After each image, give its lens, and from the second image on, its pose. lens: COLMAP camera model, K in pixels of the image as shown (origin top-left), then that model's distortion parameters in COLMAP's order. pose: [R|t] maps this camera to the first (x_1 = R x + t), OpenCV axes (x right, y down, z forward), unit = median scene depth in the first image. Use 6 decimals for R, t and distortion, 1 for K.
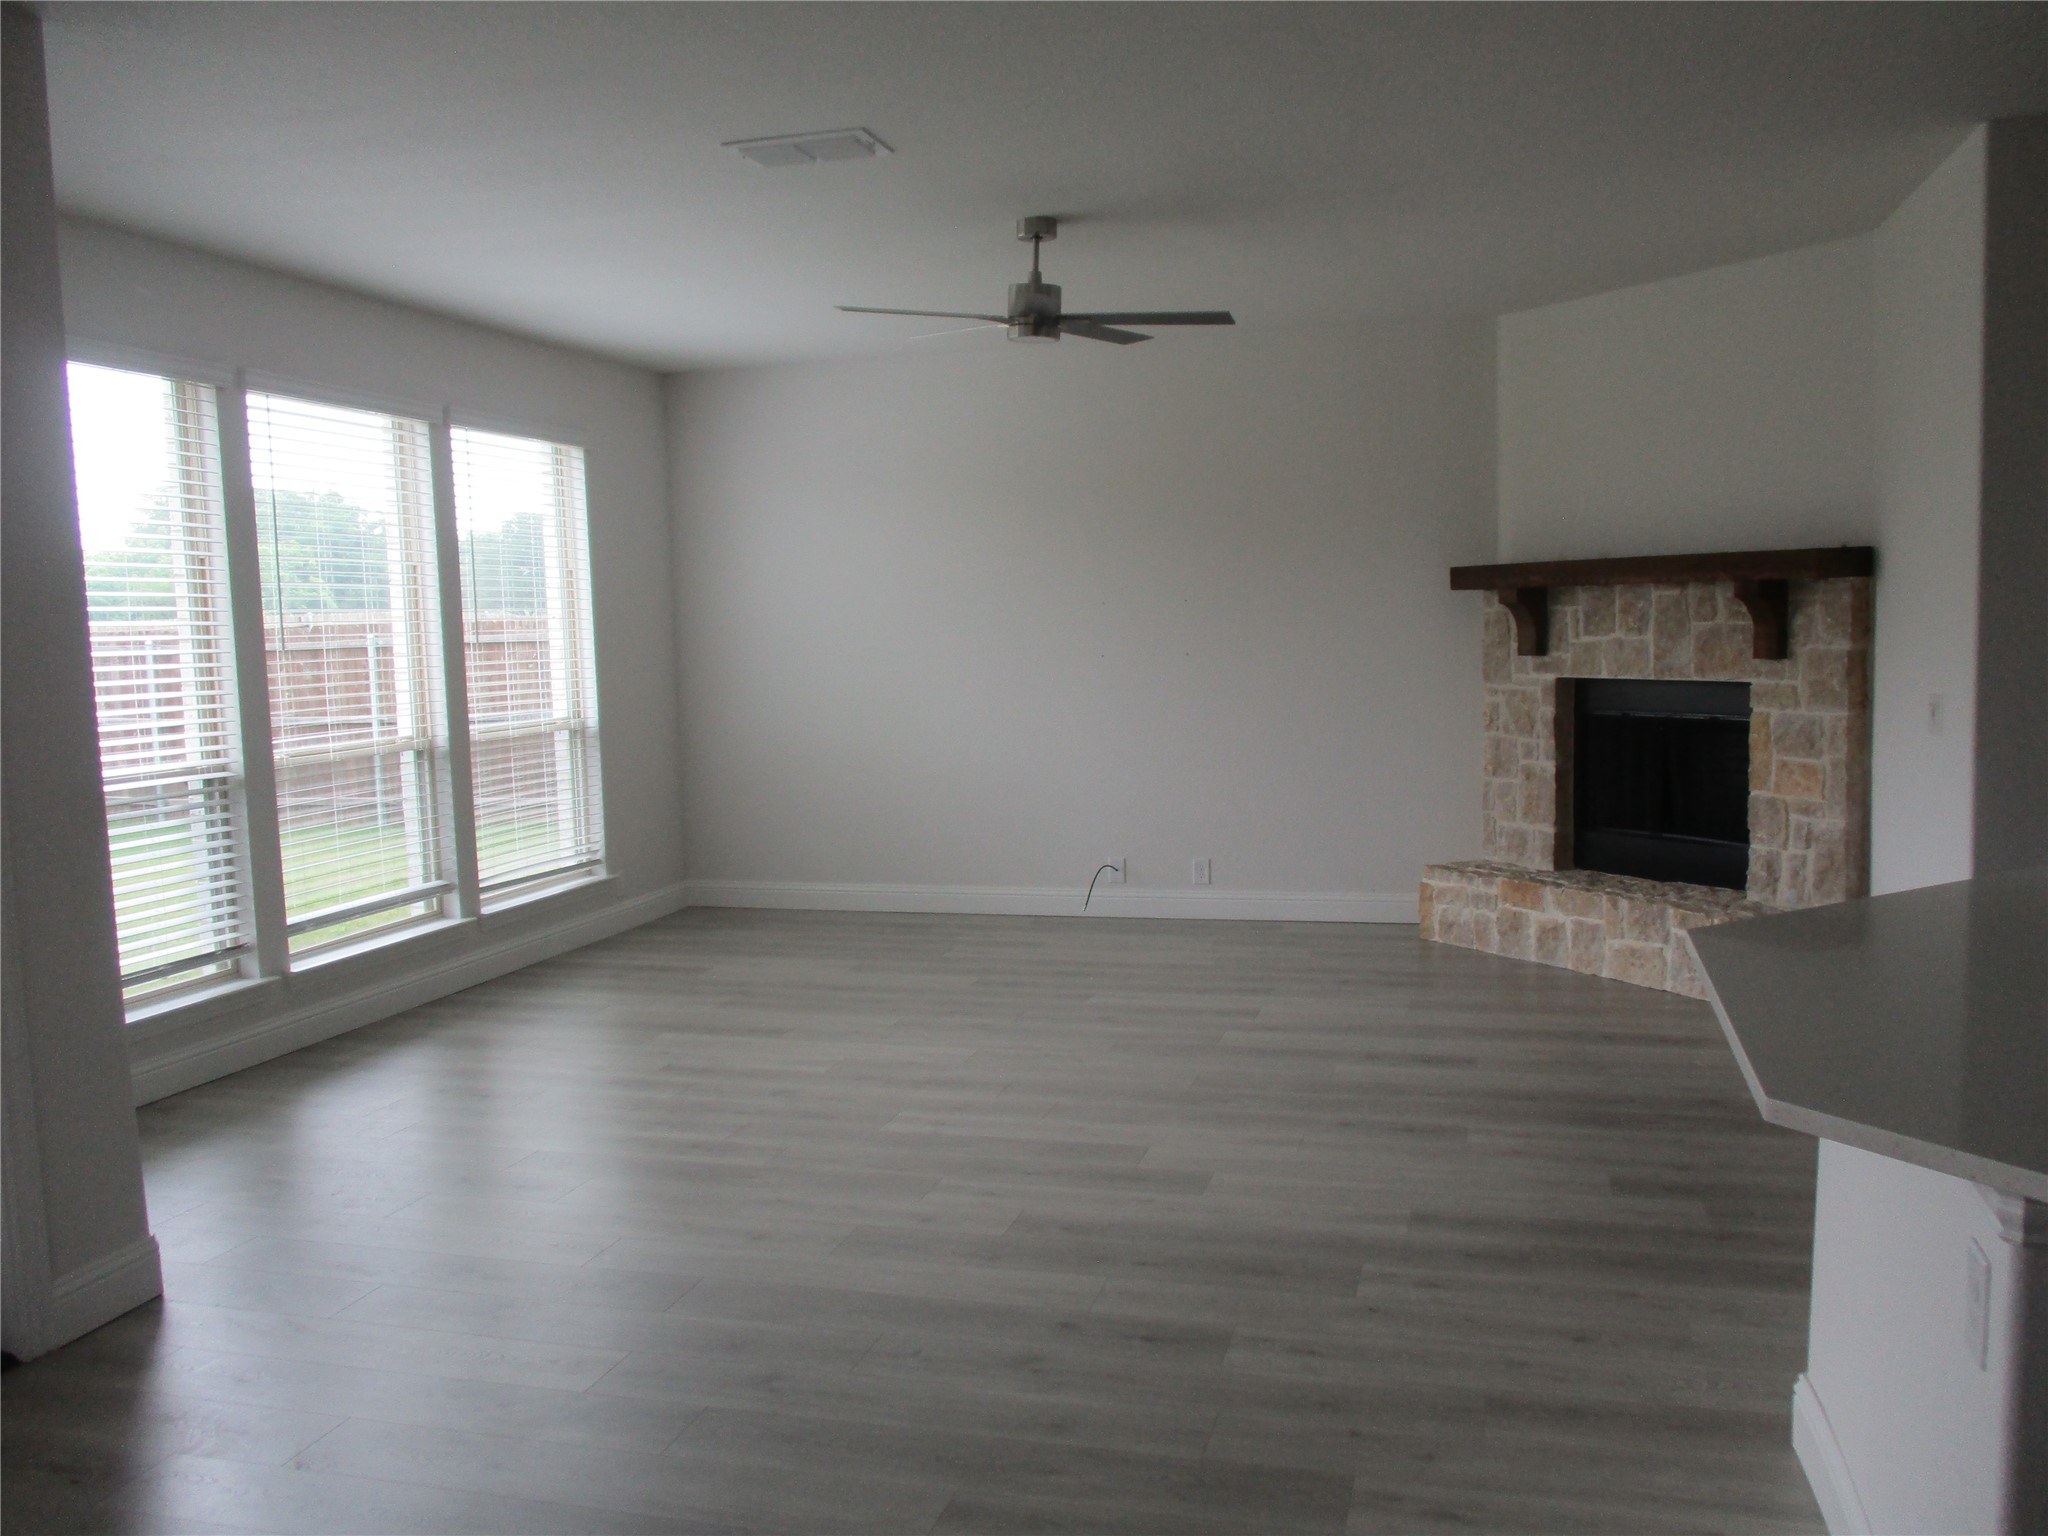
lens RADIAL K [[1707.7, 0, 1026.0], [0, 1707.7, 781.6], [0, 0, 1]] dist [-0.023251, 0.015647]
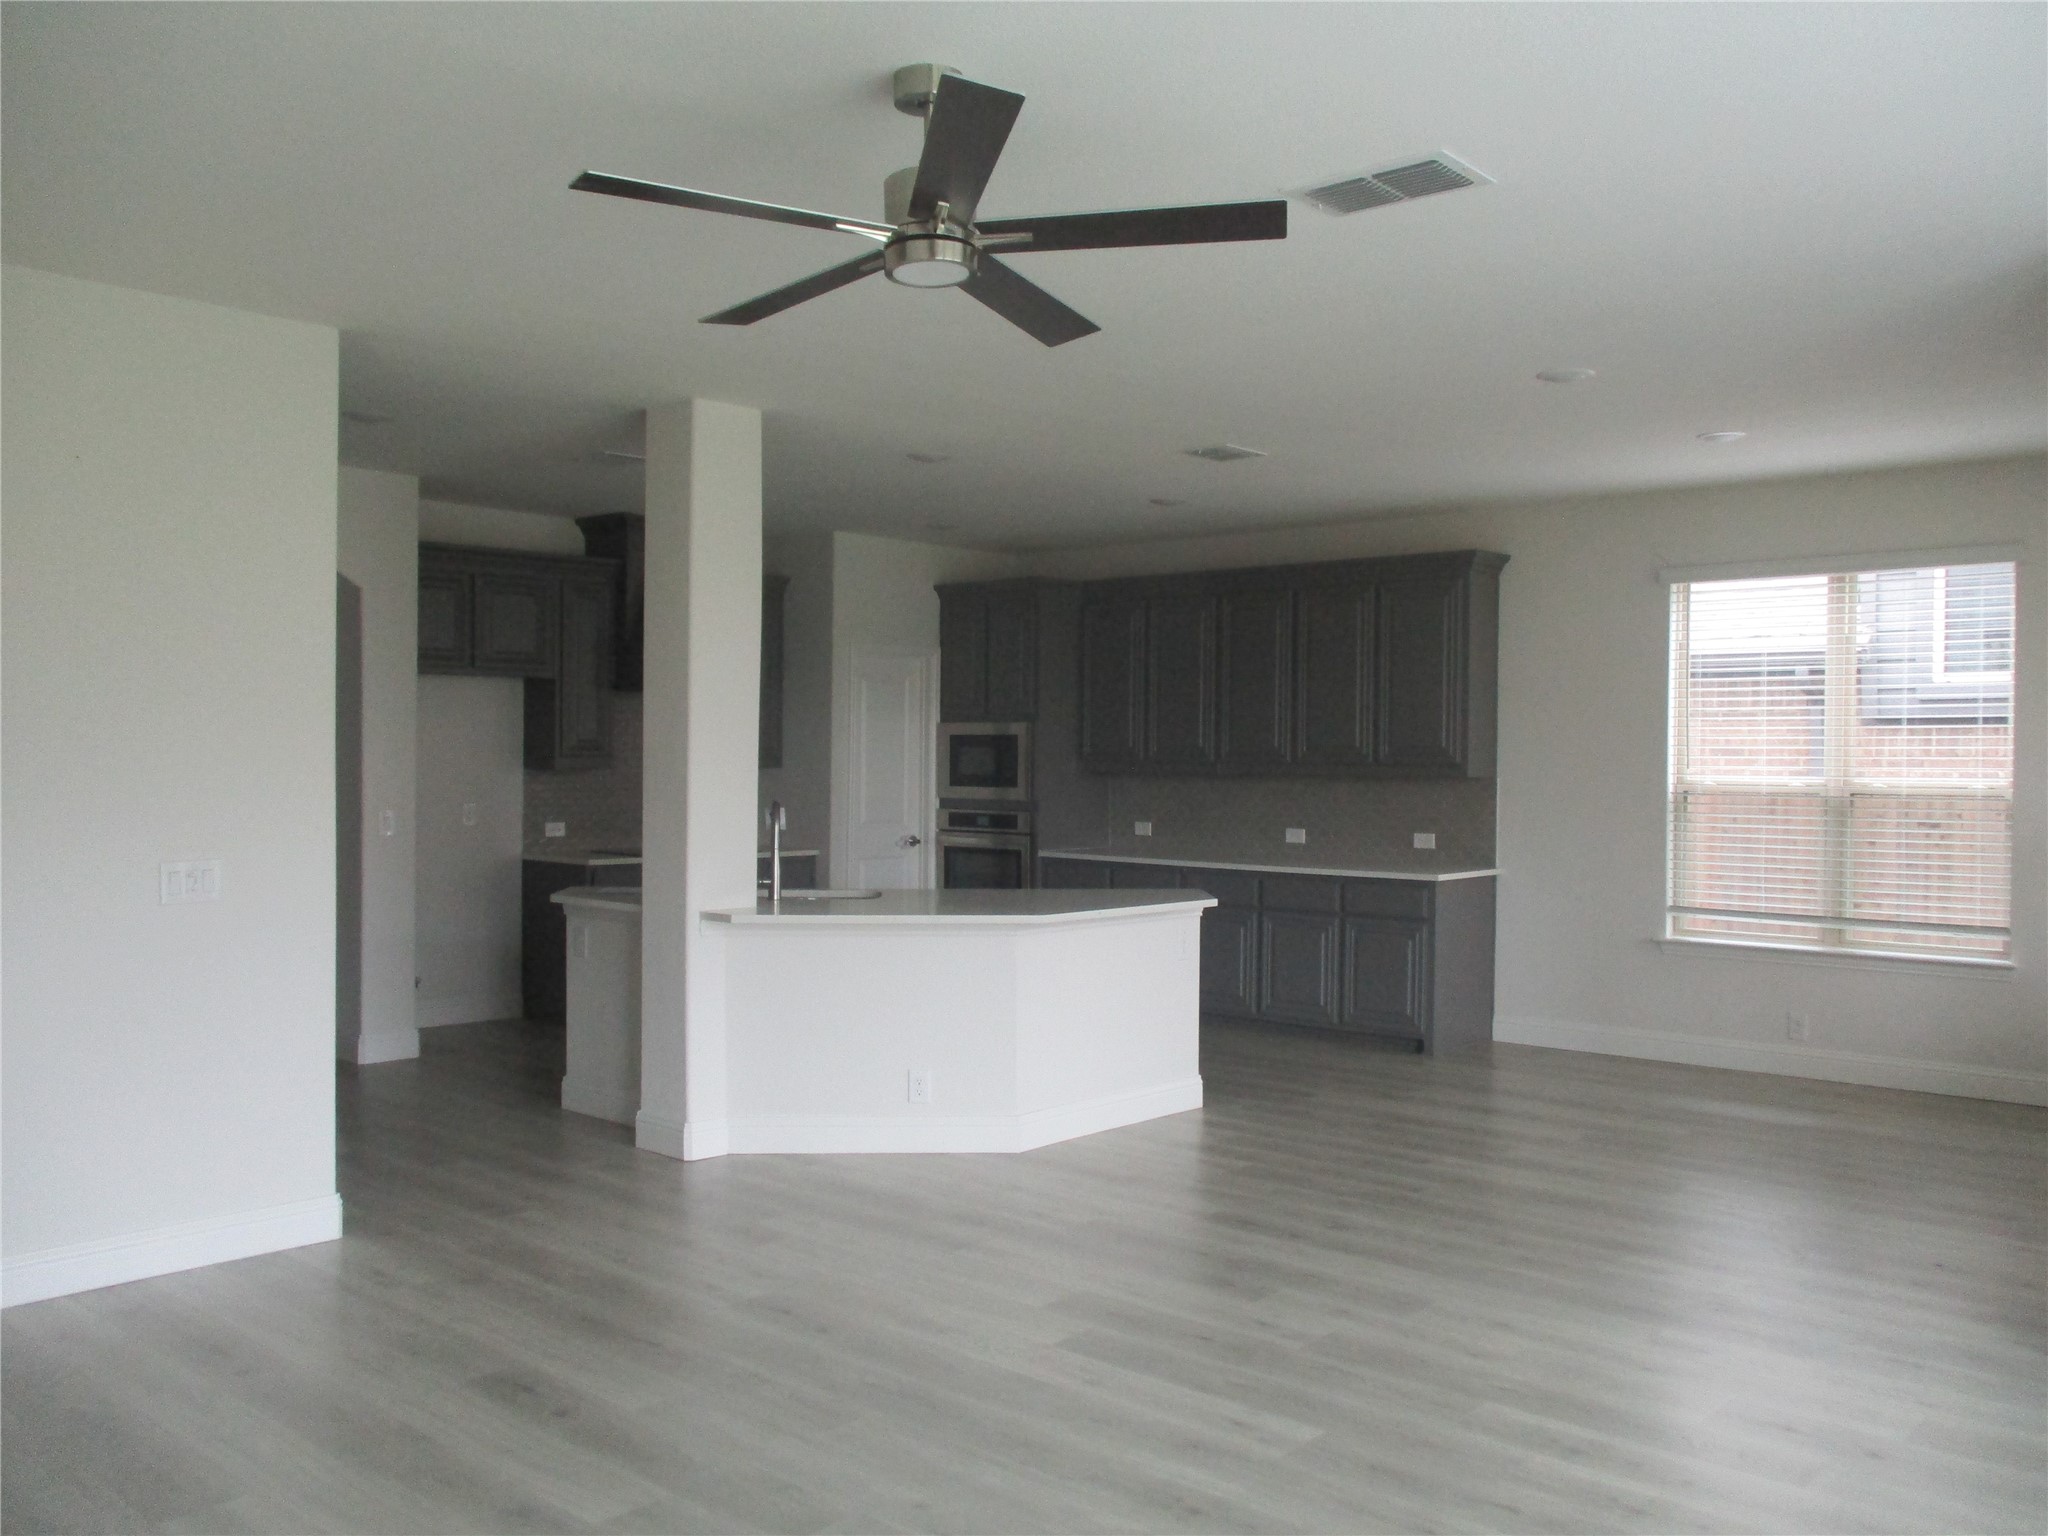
lens RADIAL K [[1707.7, 0, 1052.1], [0, 1707.7, 765.7], [0, 0, 1]] dist [-0.023251, 0.015647]
pose [[-0.901077, 0.020438, 0.433177, -0.245158], [0.060856, 0.994964, 0.079646, -0.122155], [-0.429368, 0.098128, -0.897783, 1.344373]]
